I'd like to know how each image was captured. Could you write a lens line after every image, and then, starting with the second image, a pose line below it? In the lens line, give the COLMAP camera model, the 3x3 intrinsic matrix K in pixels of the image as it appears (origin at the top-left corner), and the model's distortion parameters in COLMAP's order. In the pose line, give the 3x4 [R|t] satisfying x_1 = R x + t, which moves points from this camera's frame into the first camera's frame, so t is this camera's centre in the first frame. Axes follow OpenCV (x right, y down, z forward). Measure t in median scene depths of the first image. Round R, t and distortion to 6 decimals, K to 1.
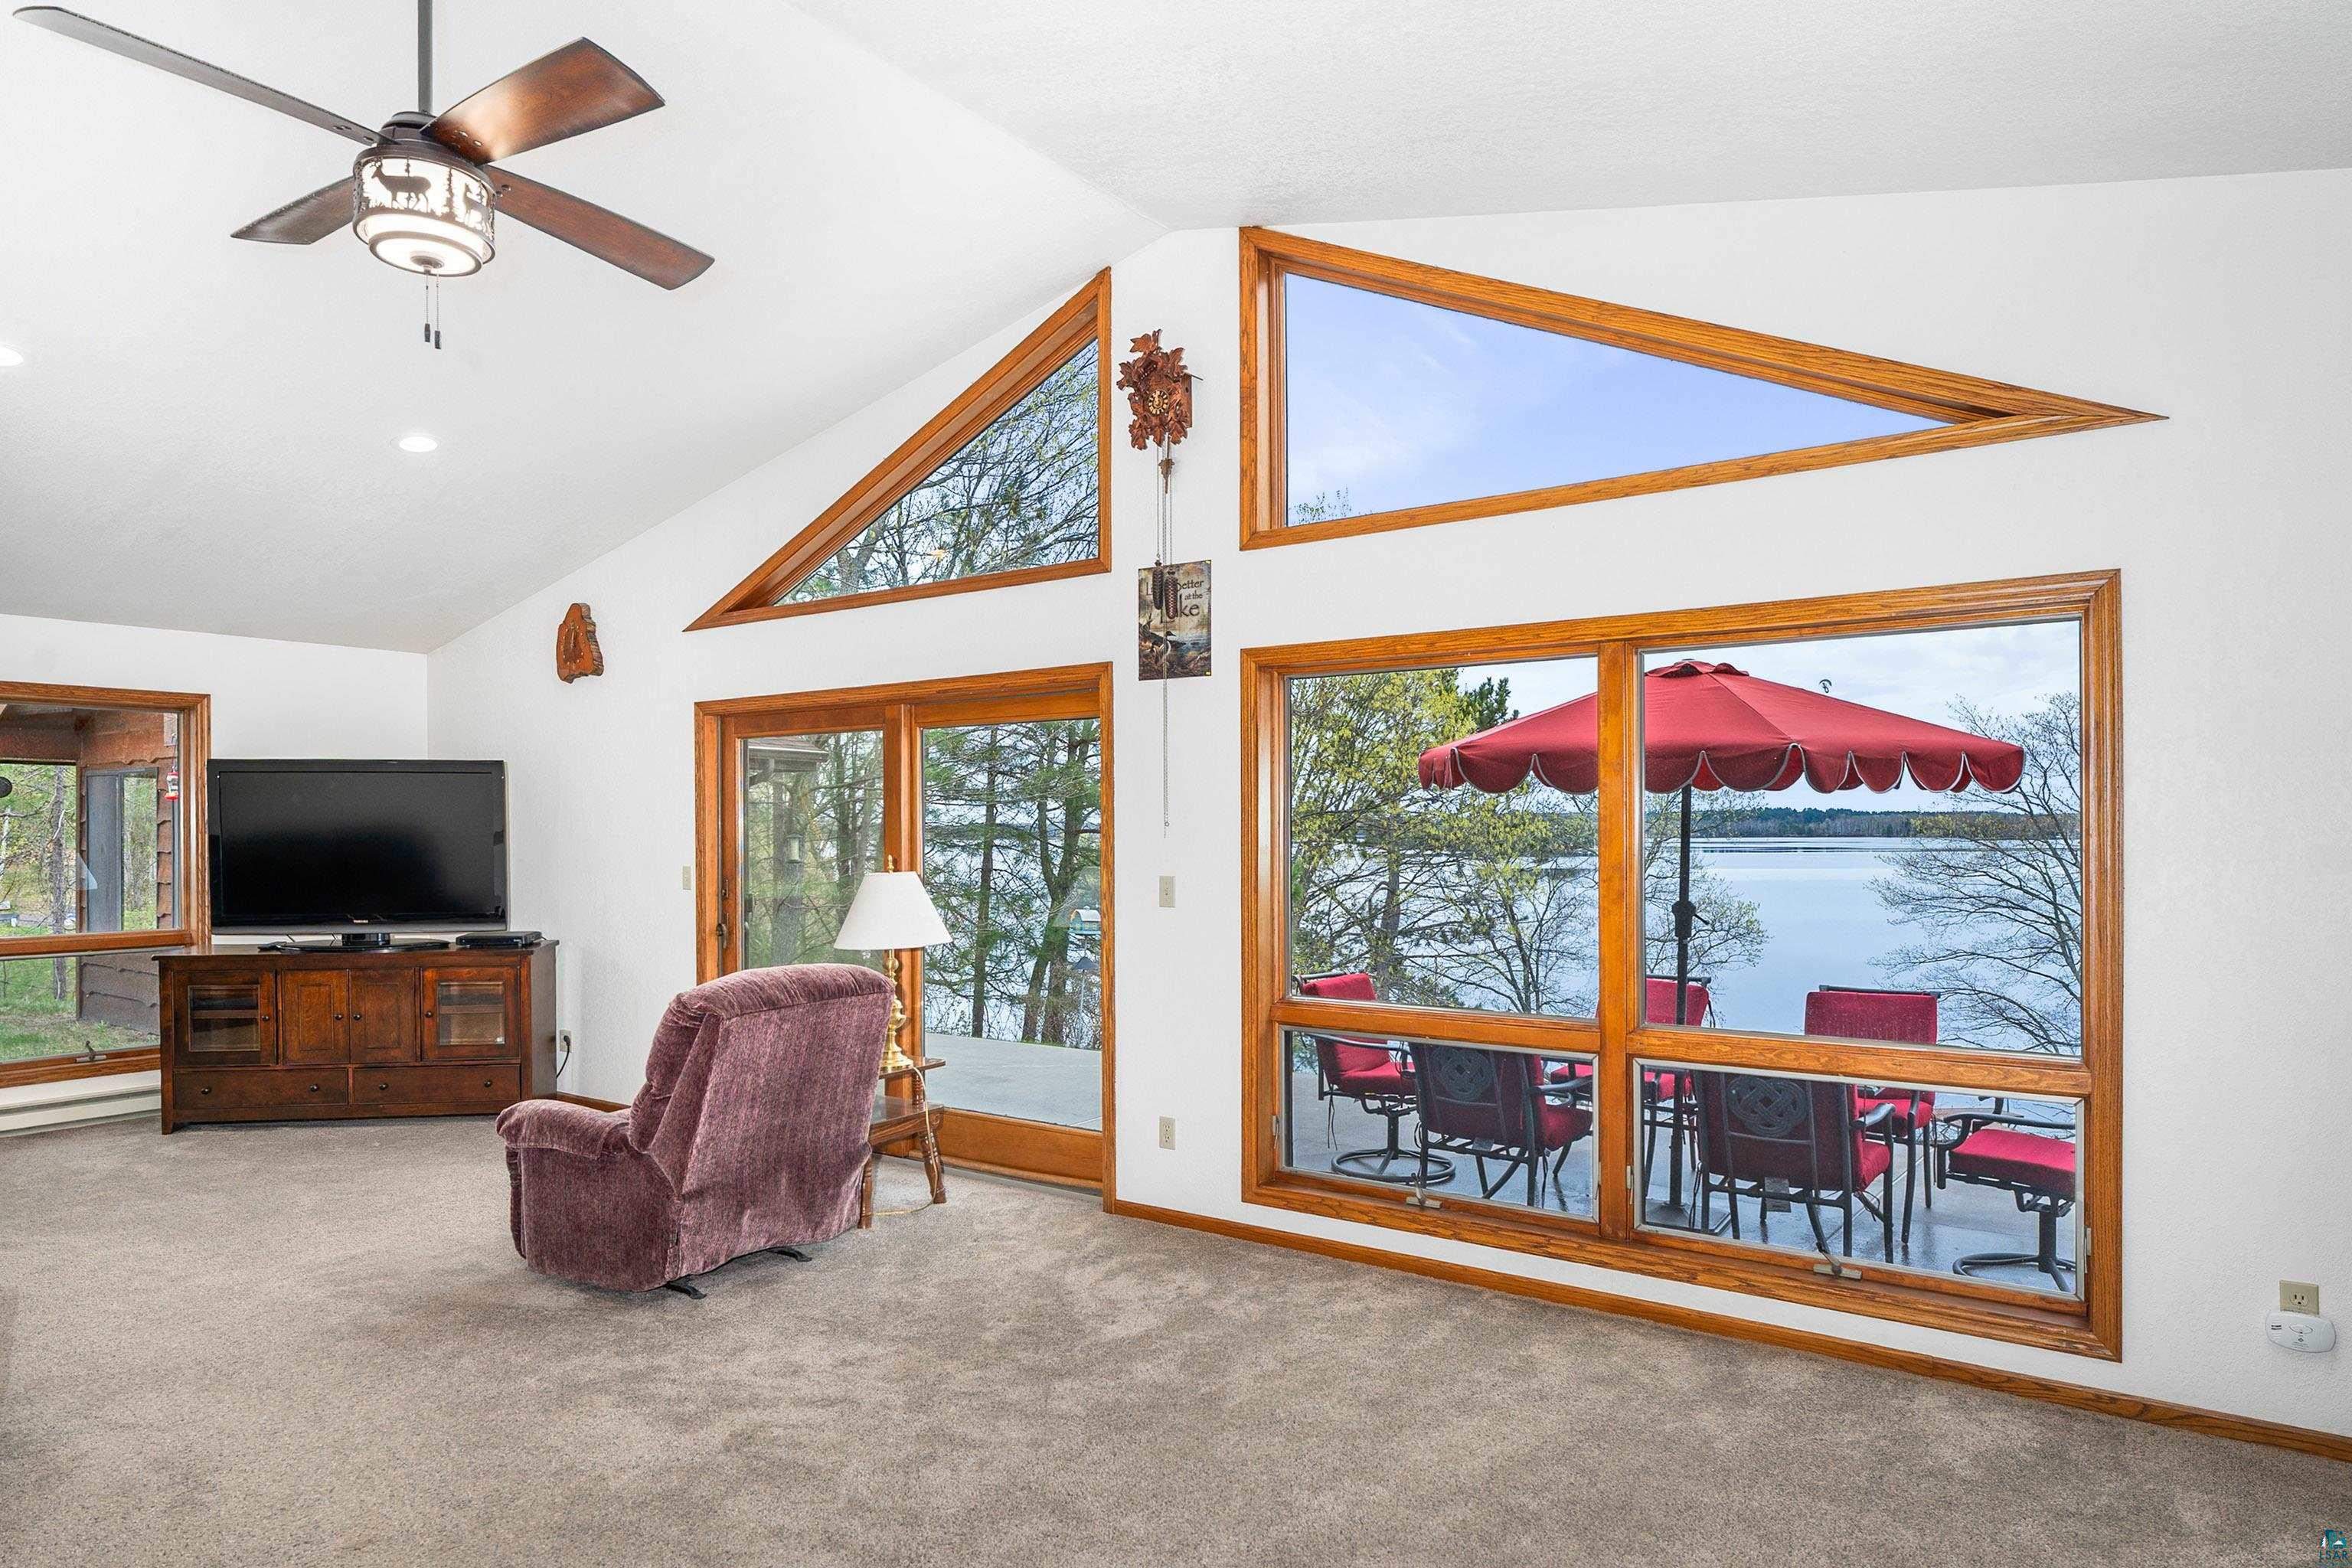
lens RADIAL K [[1394.0, 0, 1170.0], [0, 1394.0, 834.9], [0, 0, 1]] dist [-0.001001, -0.000343]
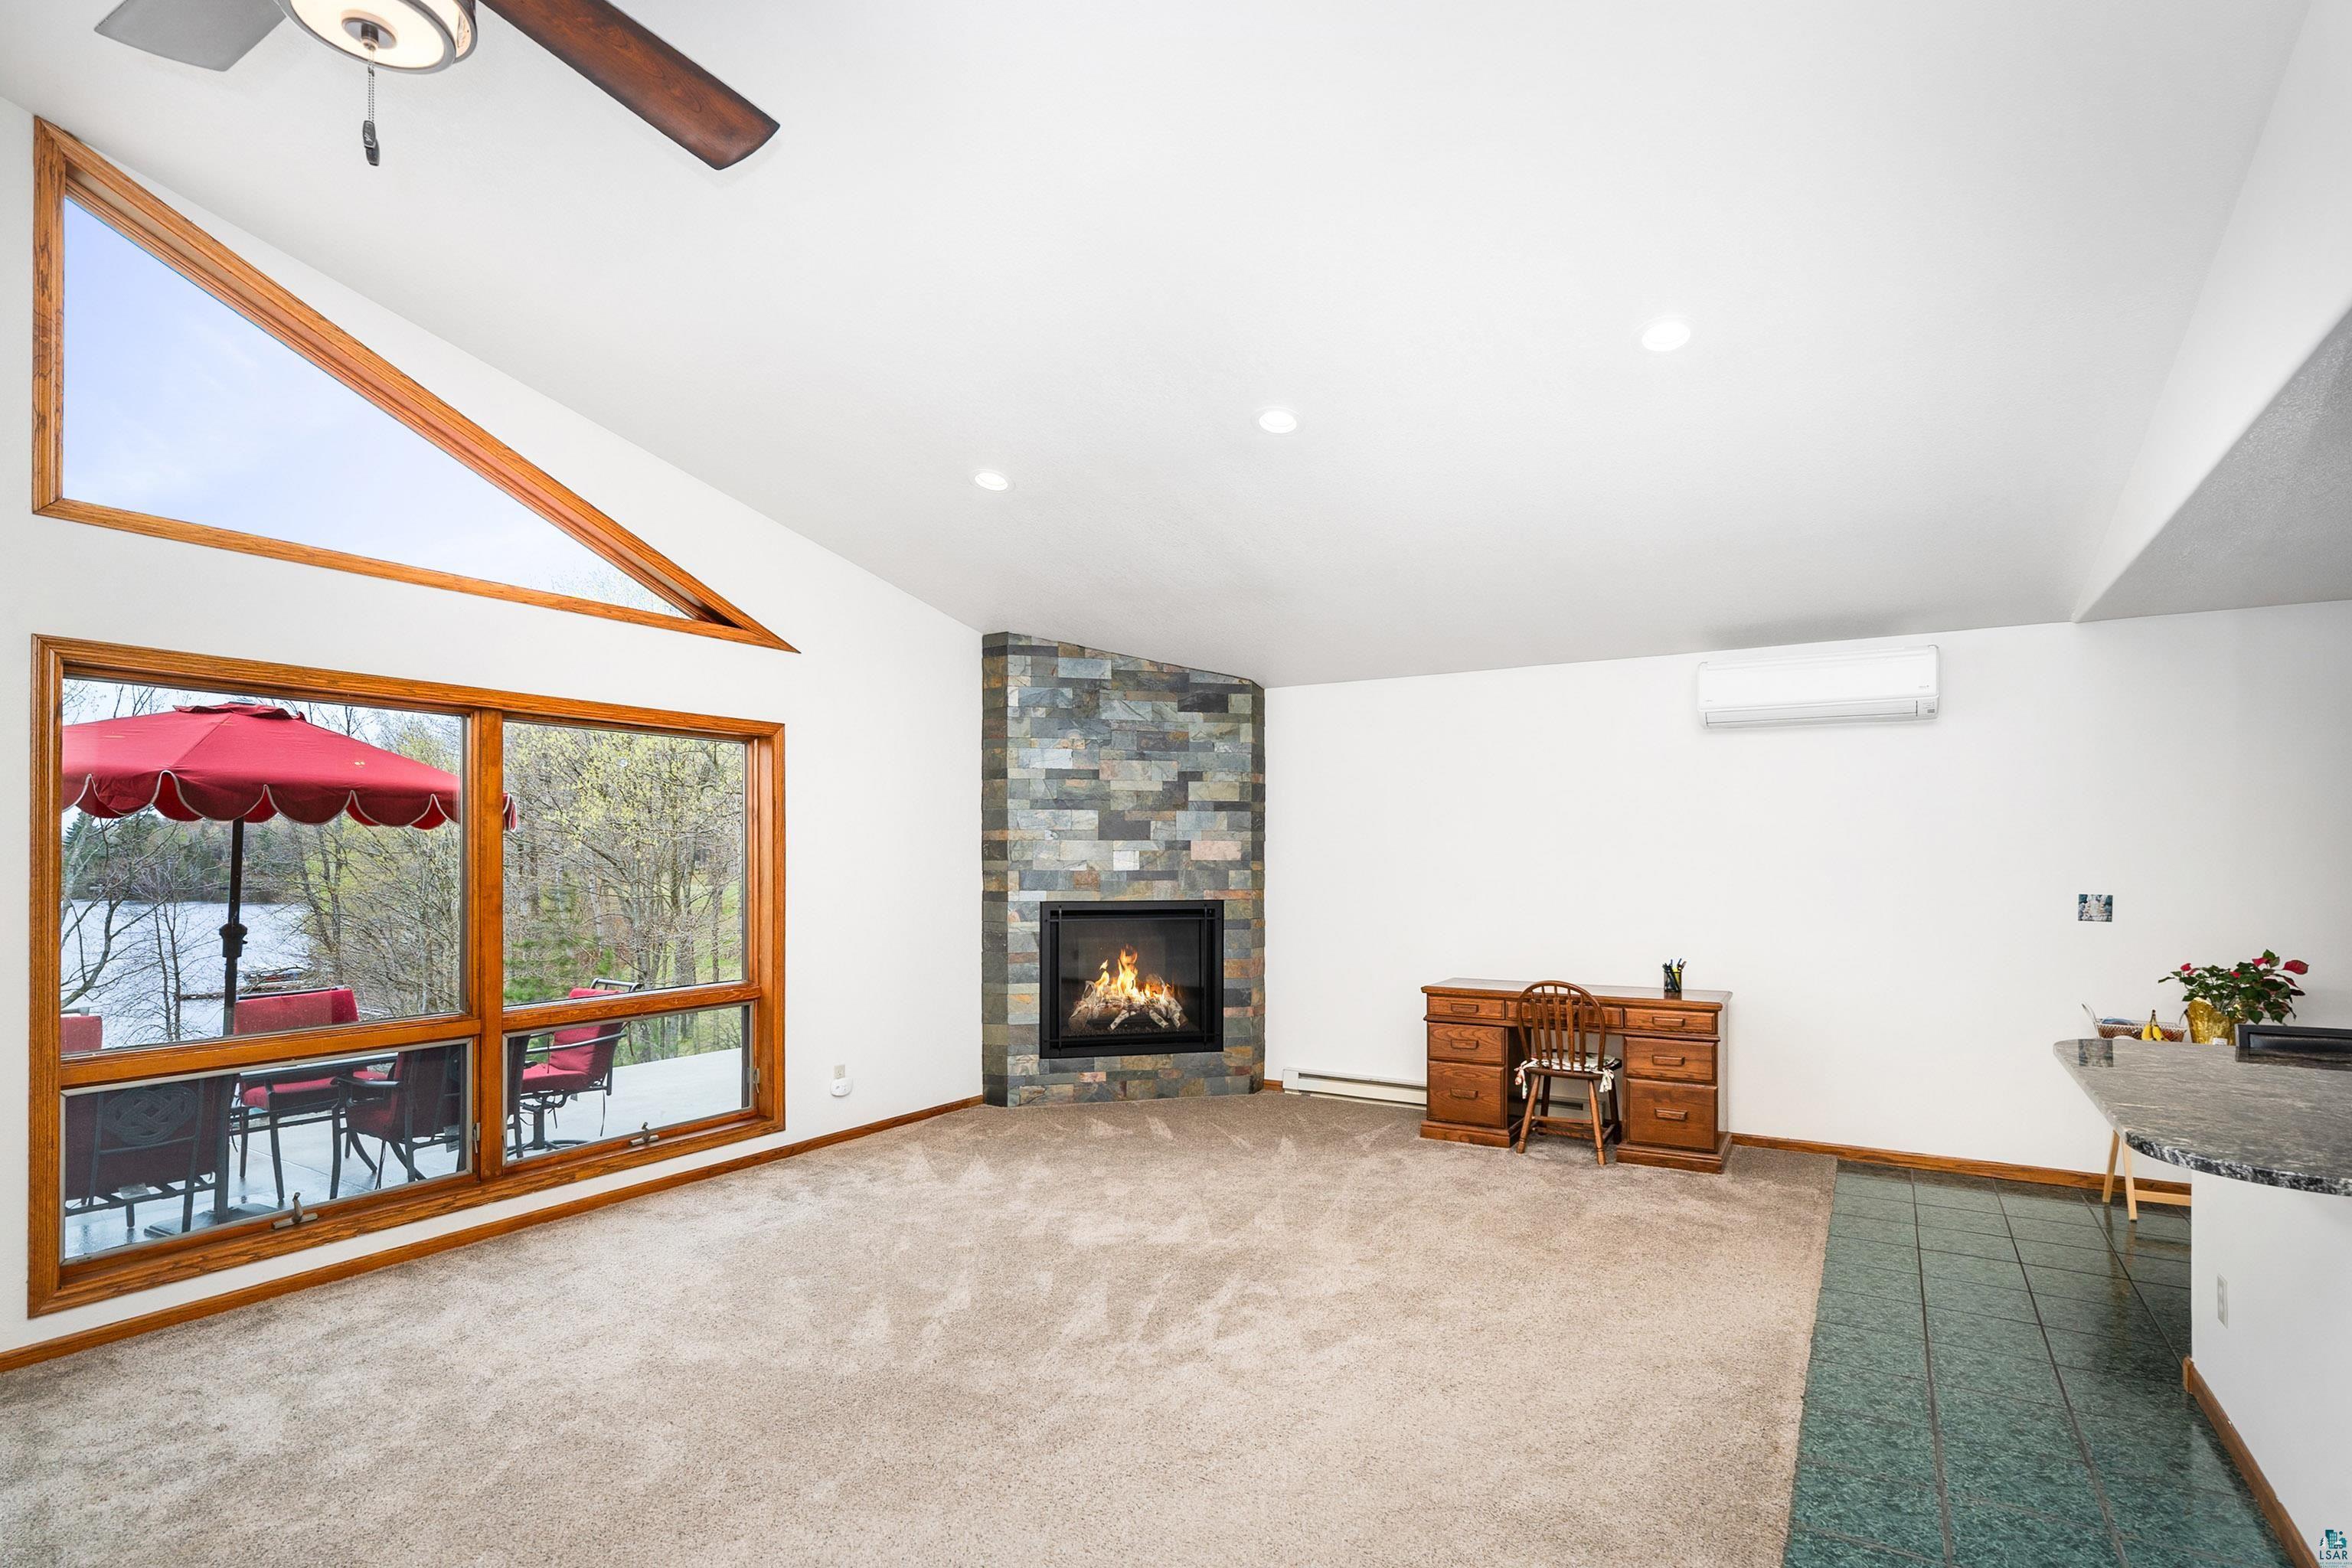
lens RADIAL K [[1138.3, 0, 1210.6], [0, 1138.3, 853.2], [0, 0, 1]] dist [0.000006, 0.000969]
pose [[-0.085904, 0.003893, 0.996296, -0.647468], [0.003916, 0.999986, -0.003570, -0.001085], [-0.996296, 0.003594, -0.085918, 0.364607]]
